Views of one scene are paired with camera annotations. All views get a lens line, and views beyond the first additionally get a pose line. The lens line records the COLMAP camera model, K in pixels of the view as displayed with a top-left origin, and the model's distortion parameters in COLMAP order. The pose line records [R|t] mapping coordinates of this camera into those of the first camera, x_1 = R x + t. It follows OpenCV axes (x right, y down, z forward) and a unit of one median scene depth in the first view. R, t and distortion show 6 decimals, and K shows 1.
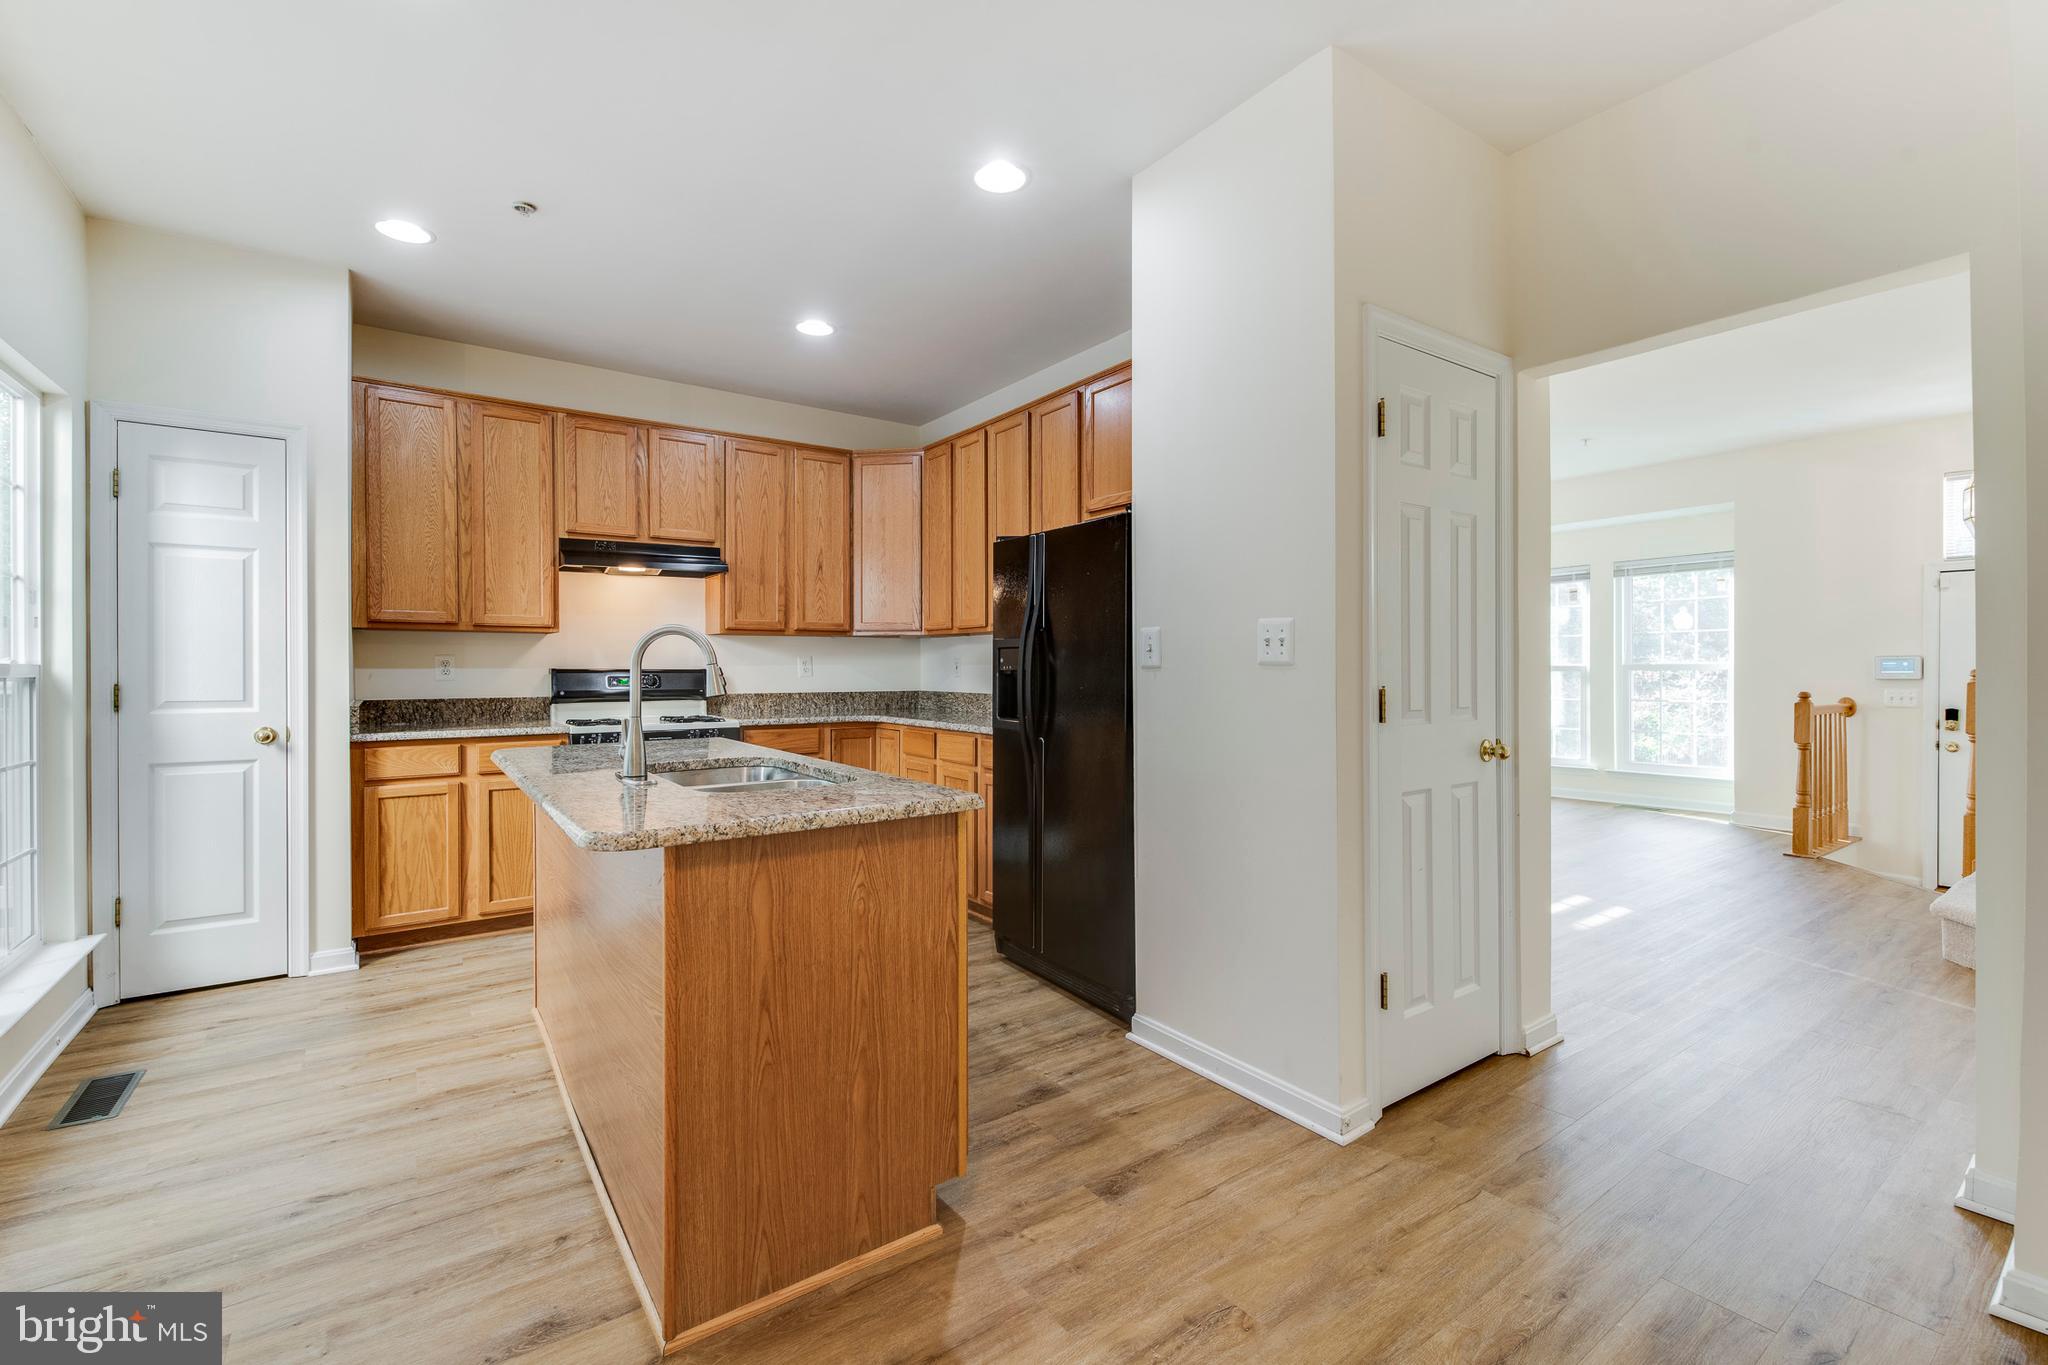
lens RADIAL K [[875.7, 0, 1024.3], [0, 875.7, 674.2], [0, 0, 1]] dist [0.002280, -0.001211]
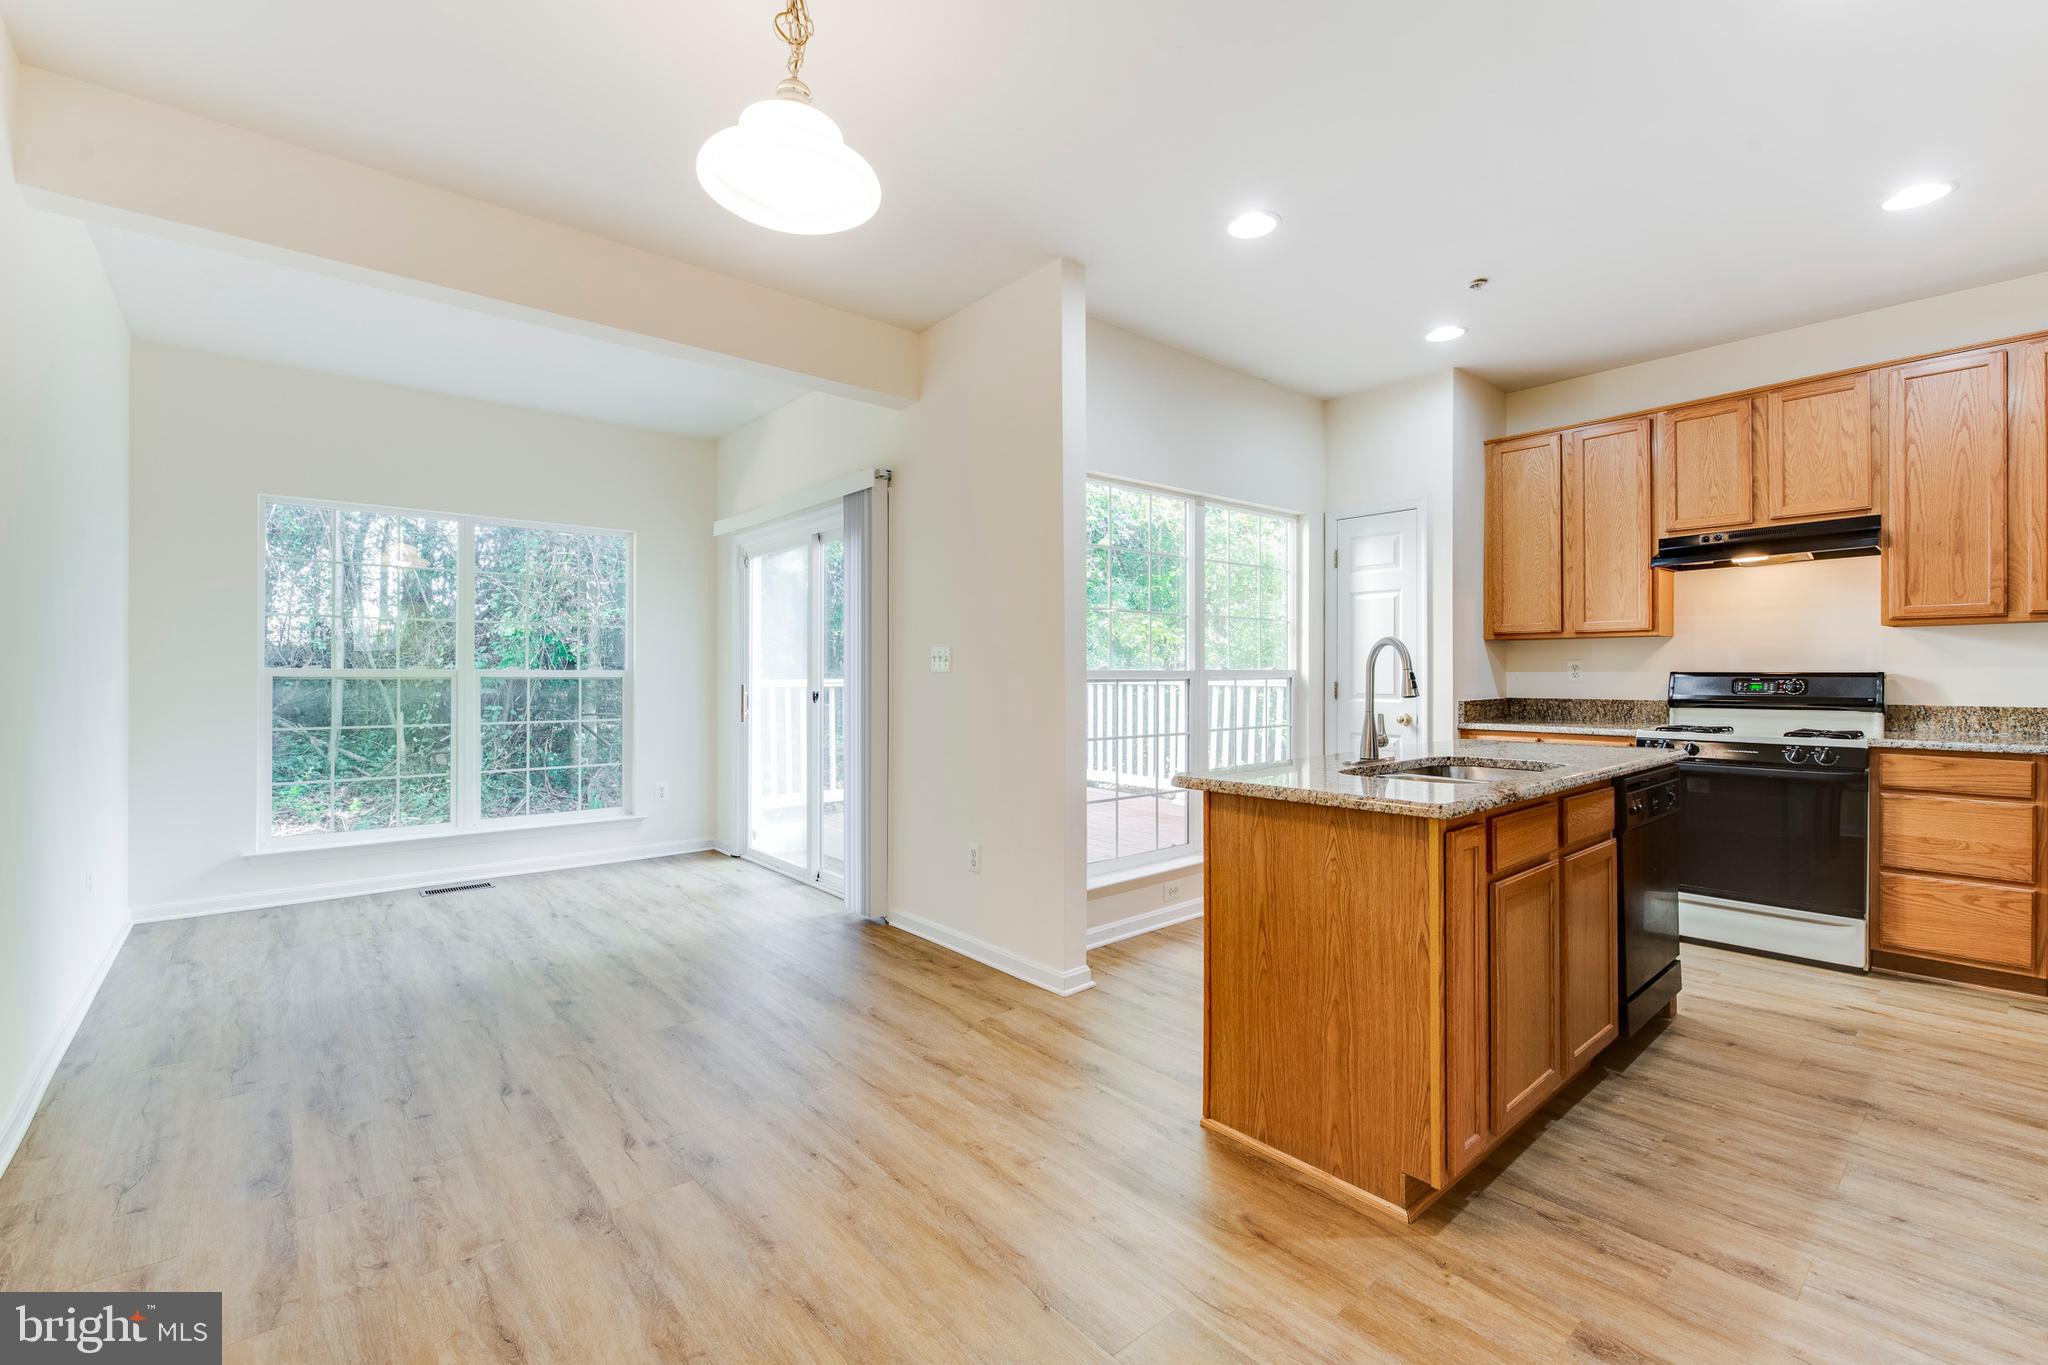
lens RADIAL K [[875.7, 0, 1025.2], [0, 875.7, 675.1], [0, 0, 1]] dist [0.002280, -0.001211]
pose [[0.089281, 0.003392, -0.996001, 0.521282], [-0.003508, 0.999989, 0.003091, -0.004242], [0.996000, 0.003218, 0.089292, 0.267997]]
